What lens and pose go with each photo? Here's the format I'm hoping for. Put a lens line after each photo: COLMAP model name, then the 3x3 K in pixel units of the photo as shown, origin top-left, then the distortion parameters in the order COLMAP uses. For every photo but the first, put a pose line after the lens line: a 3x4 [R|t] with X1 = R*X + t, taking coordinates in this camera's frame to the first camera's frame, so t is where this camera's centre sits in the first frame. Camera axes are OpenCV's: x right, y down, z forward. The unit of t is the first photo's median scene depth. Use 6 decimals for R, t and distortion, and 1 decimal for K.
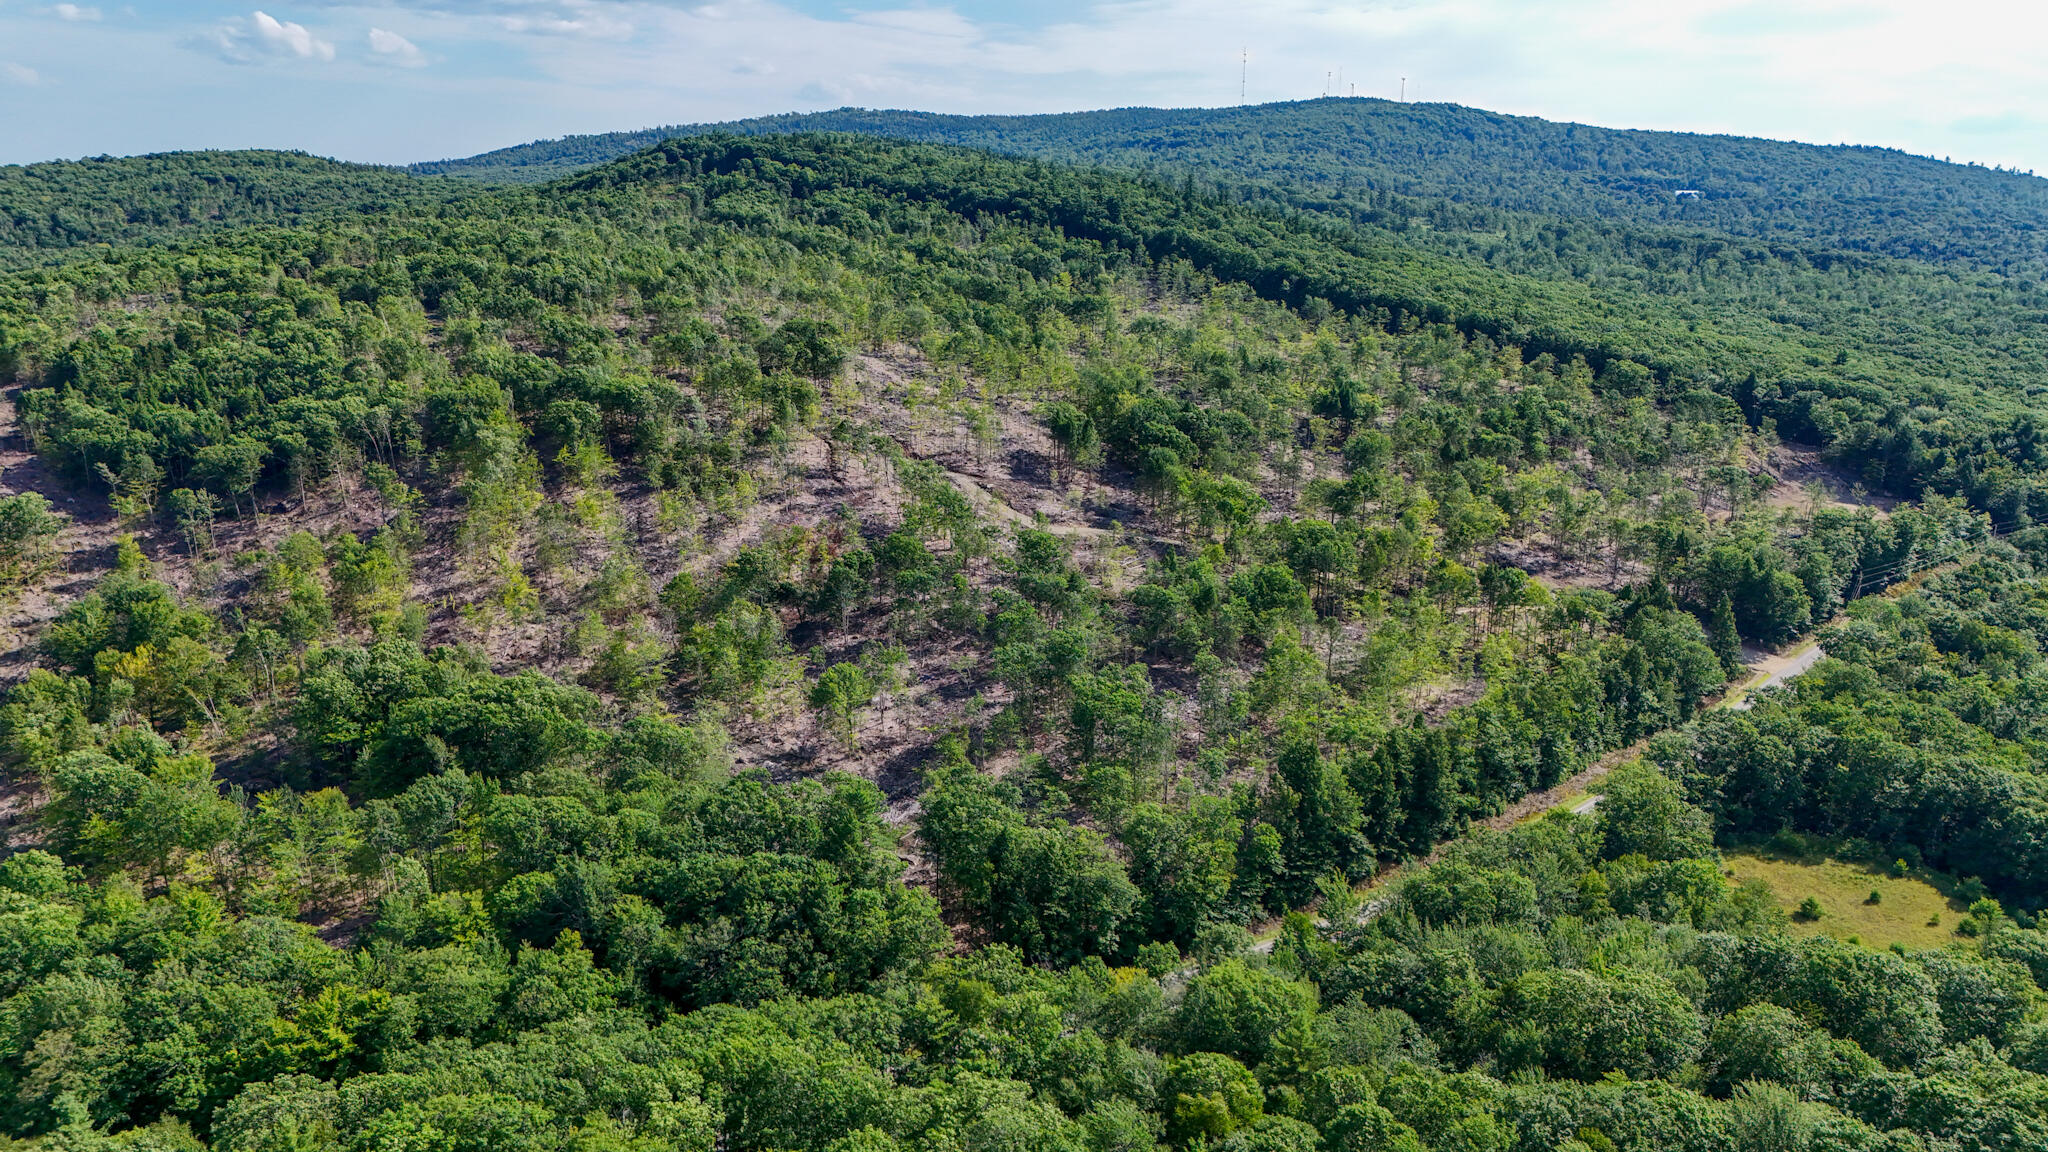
lens RADIAL K [[1503.3, 0, 1036.7], [0, 1503.3, 582.1], [0, 0, 1]] dist [0.062397, -0.061505]
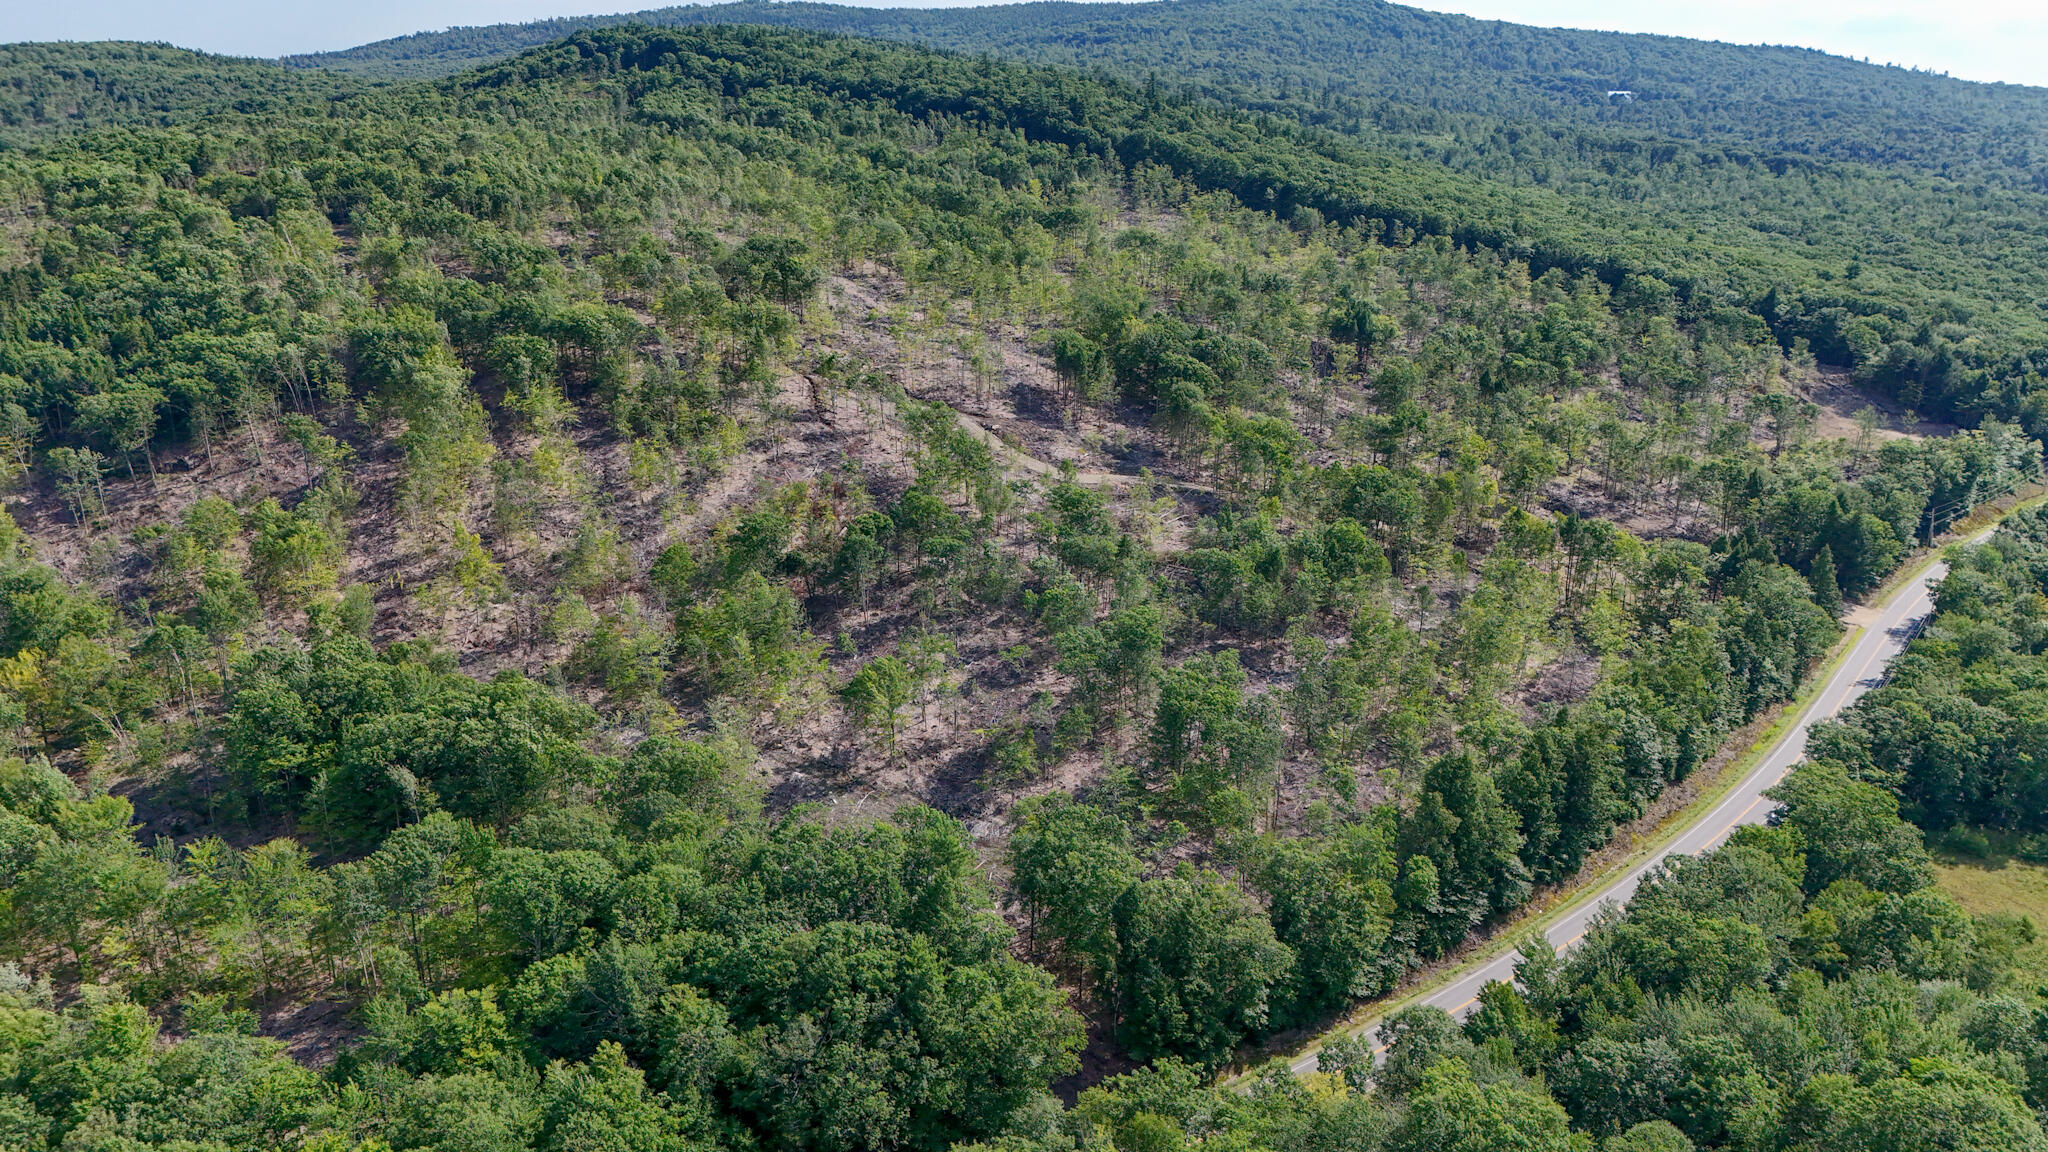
lens RADIAL K [[1503.3, 0, 1036.7], [0, 1503.3, 582.1], [0, 0, 1]] dist [0.062397, -0.061505]
pose [[0.998066, -0.016642, 0.059889, -0.060484], [0.012928, 0.998000, 0.061880, -0.026129], [-0.060799, -0.060986, 0.996285, 0.097612]]
